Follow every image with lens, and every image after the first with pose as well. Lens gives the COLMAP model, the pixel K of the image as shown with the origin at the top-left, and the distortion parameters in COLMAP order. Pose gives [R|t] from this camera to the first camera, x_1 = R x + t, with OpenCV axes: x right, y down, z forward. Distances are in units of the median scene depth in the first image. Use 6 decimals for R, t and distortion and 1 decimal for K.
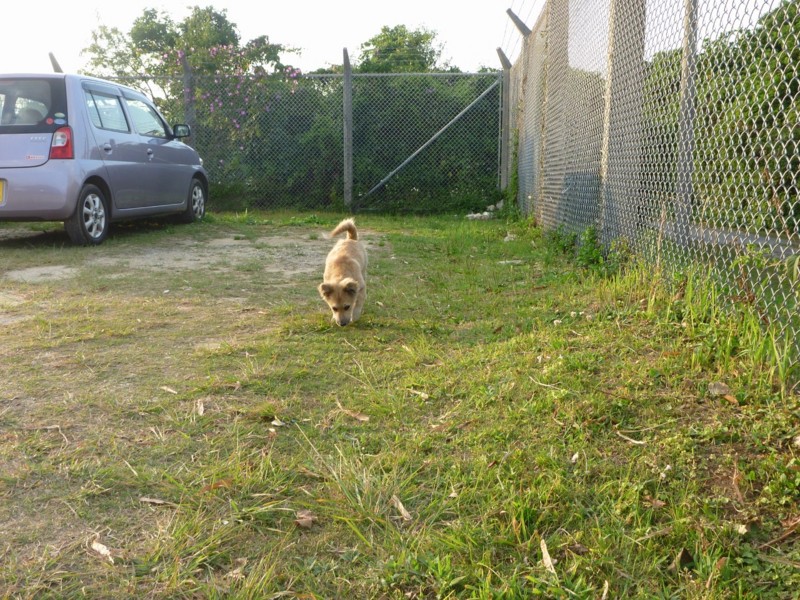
lens RADIAL K [[796.6, 0, 400.0], [0, 796.6, 300.0], [0, 0, 1]] dist [-0.009179, -0.005791]
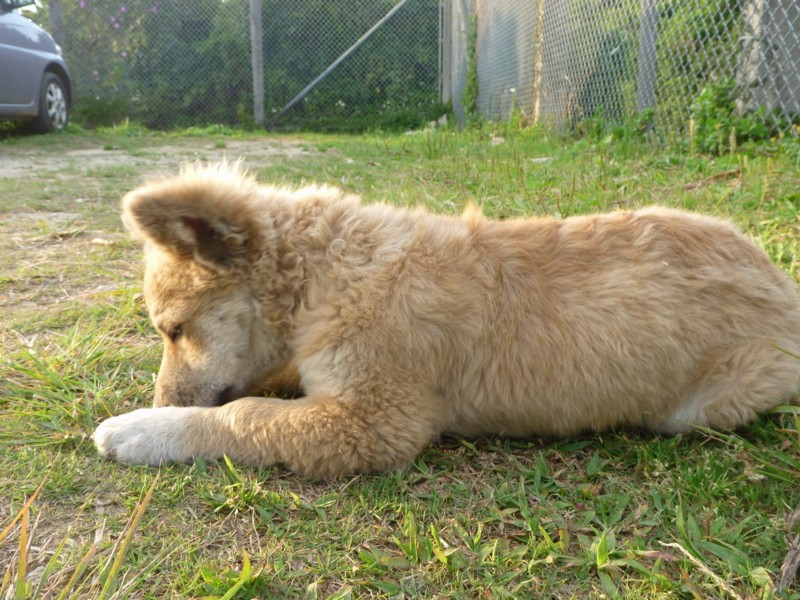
lens RADIAL K [[796.6, 0, 400.0], [0, 796.6, 300.0], [0, 0, 1]] dist [-0.009179, -0.005791]
pose [[0.993259, -0.035343, 0.110400, -0.018959], [0.027090, 0.996787, 0.075380, 0.004953], [-0.112709, -0.071881, 0.991025, 0.155739]]
